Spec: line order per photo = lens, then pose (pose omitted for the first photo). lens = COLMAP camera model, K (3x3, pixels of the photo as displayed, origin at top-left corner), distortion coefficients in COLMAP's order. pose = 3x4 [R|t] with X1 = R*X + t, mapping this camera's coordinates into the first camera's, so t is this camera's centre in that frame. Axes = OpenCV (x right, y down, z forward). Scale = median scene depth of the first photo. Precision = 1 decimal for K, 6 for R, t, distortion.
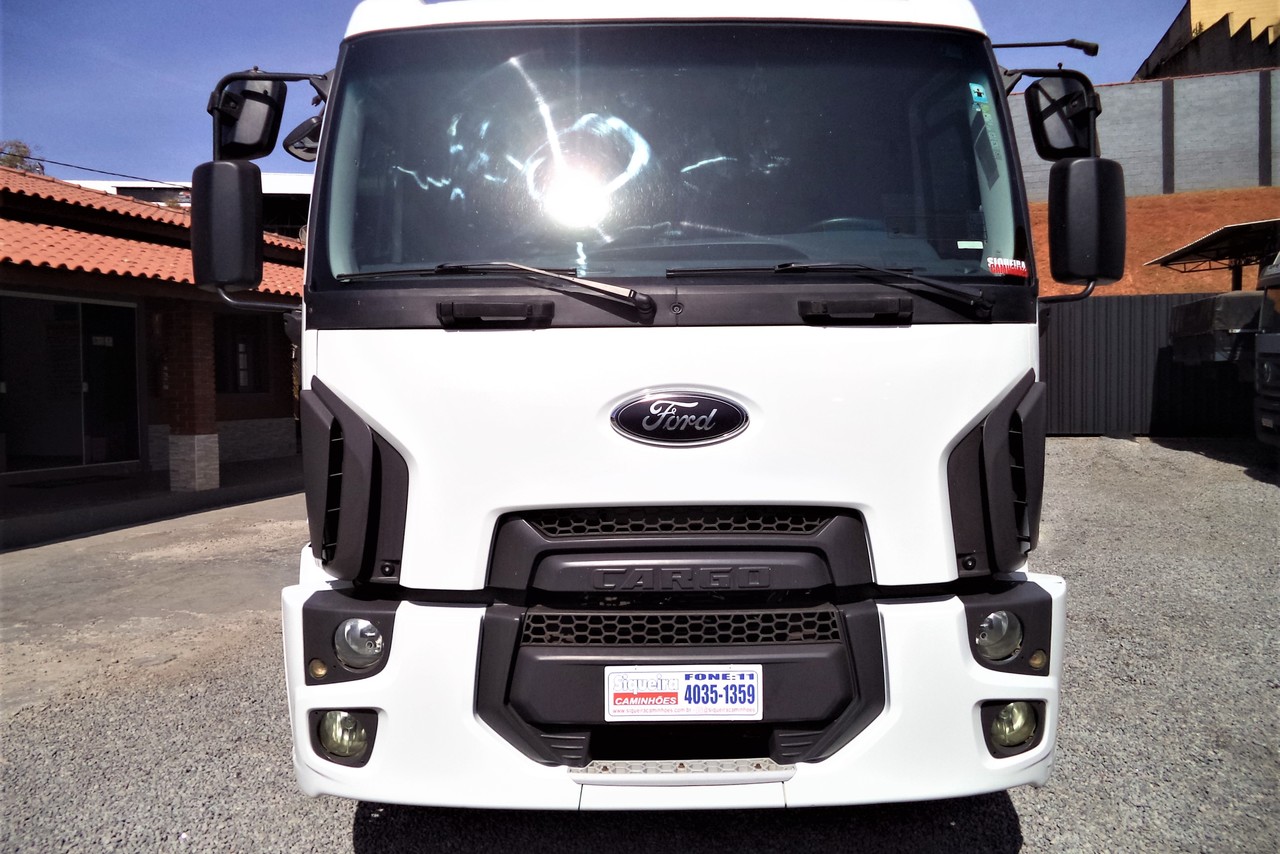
lens RADIAL K [[1009.1, 0, 635.9], [0, 1009.1, 425.4], [0, 0, 1]] dist [-0.021995, -0.009256]
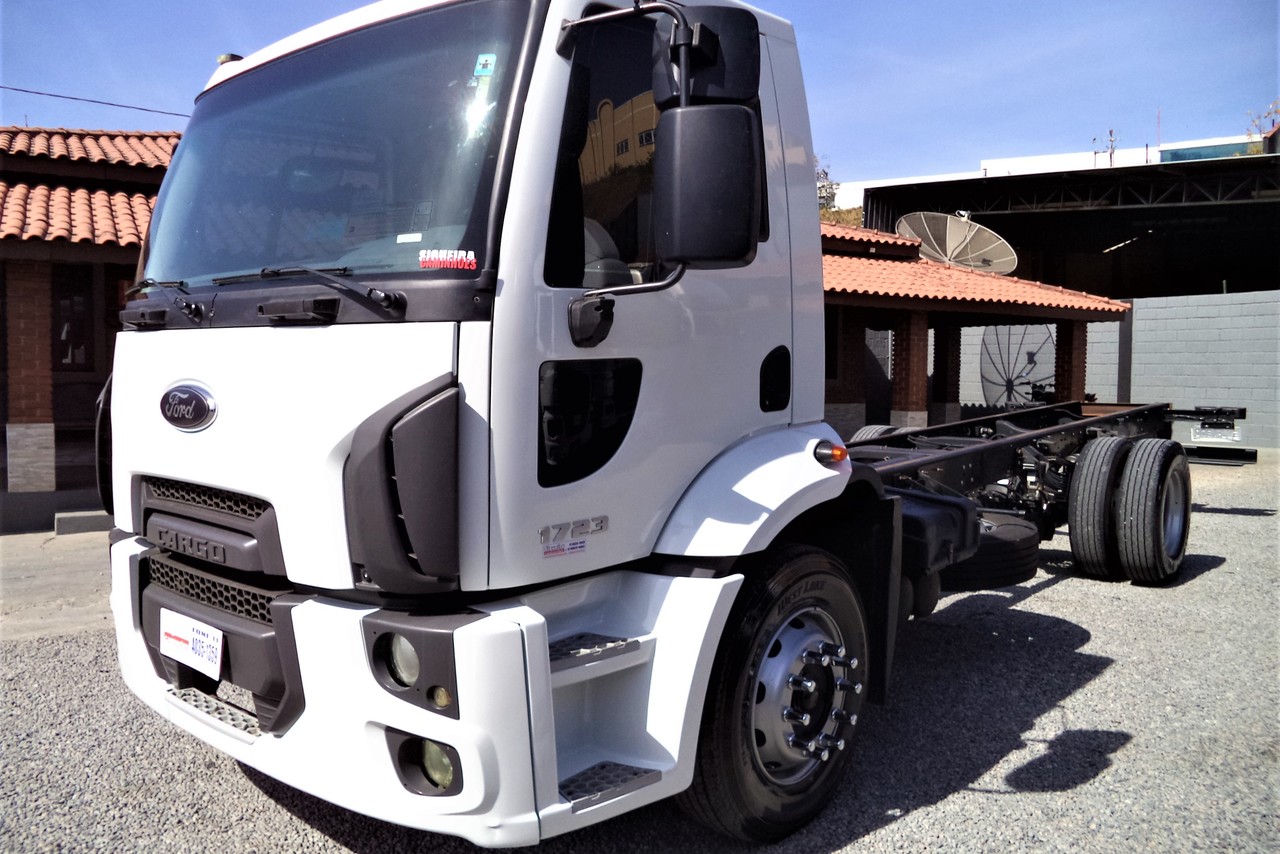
lens RADIAL K [[1009.1, 0, 635.9], [0, 1009.1, 425.4], [0, 0, 1]] dist [-0.021995, -0.009256]
pose [[0.739565, 0.051749, -0.671093, 1.128810], [-0.060359, 0.998122, 0.010450, -0.027645], [0.670373, 0.032778, 0.741300, 0.448732]]
